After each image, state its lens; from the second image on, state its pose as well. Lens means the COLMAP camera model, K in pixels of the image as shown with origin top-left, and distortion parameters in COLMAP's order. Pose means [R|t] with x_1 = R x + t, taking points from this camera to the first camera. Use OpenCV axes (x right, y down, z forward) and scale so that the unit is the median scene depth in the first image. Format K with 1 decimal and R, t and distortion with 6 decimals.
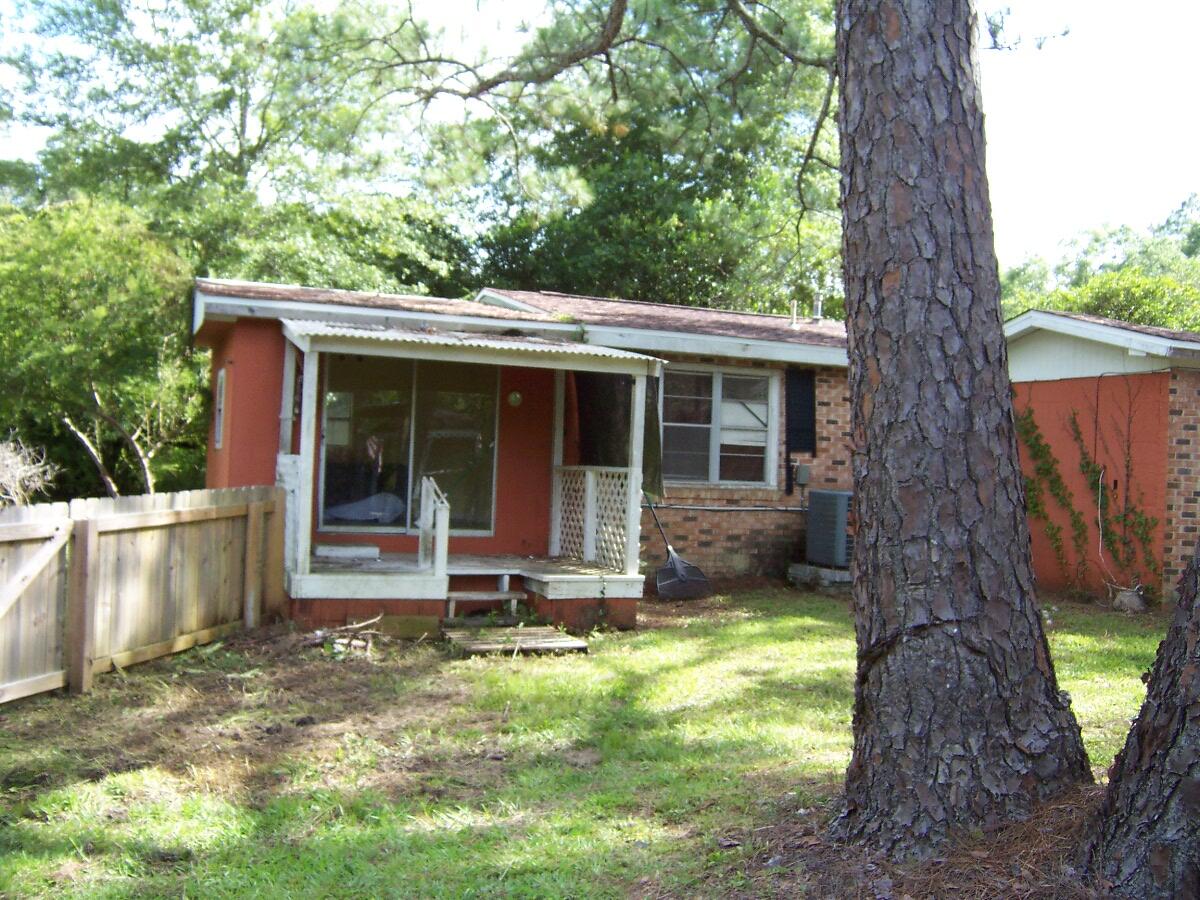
lens RADIAL K [[1163.9, 0, 600.0], [0, 1163.9, 450.0], [0, 0, 1]] dist [-0.150431, 0.224756]
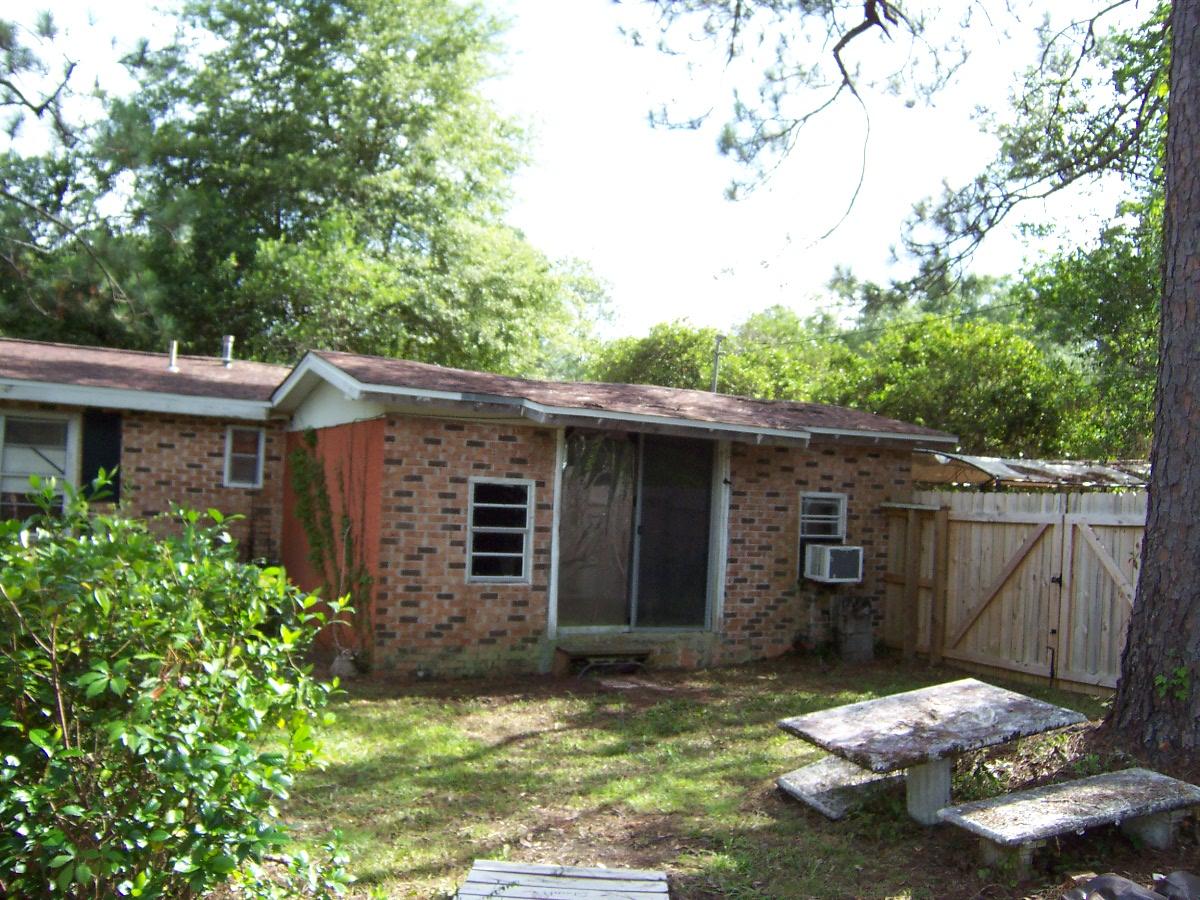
lens RADIAL K [[1163.9, 0, 600.0], [0, 1163.9, 450.0], [0, 0, 1]] dist [-0.150431, 0.224756]
pose [[0.992533, 0.010580, 0.121518, 0.464552], [-0.005519, 0.999106, -0.041912, -0.003435], [-0.121853, 0.040929, 0.991704, 0.037580]]
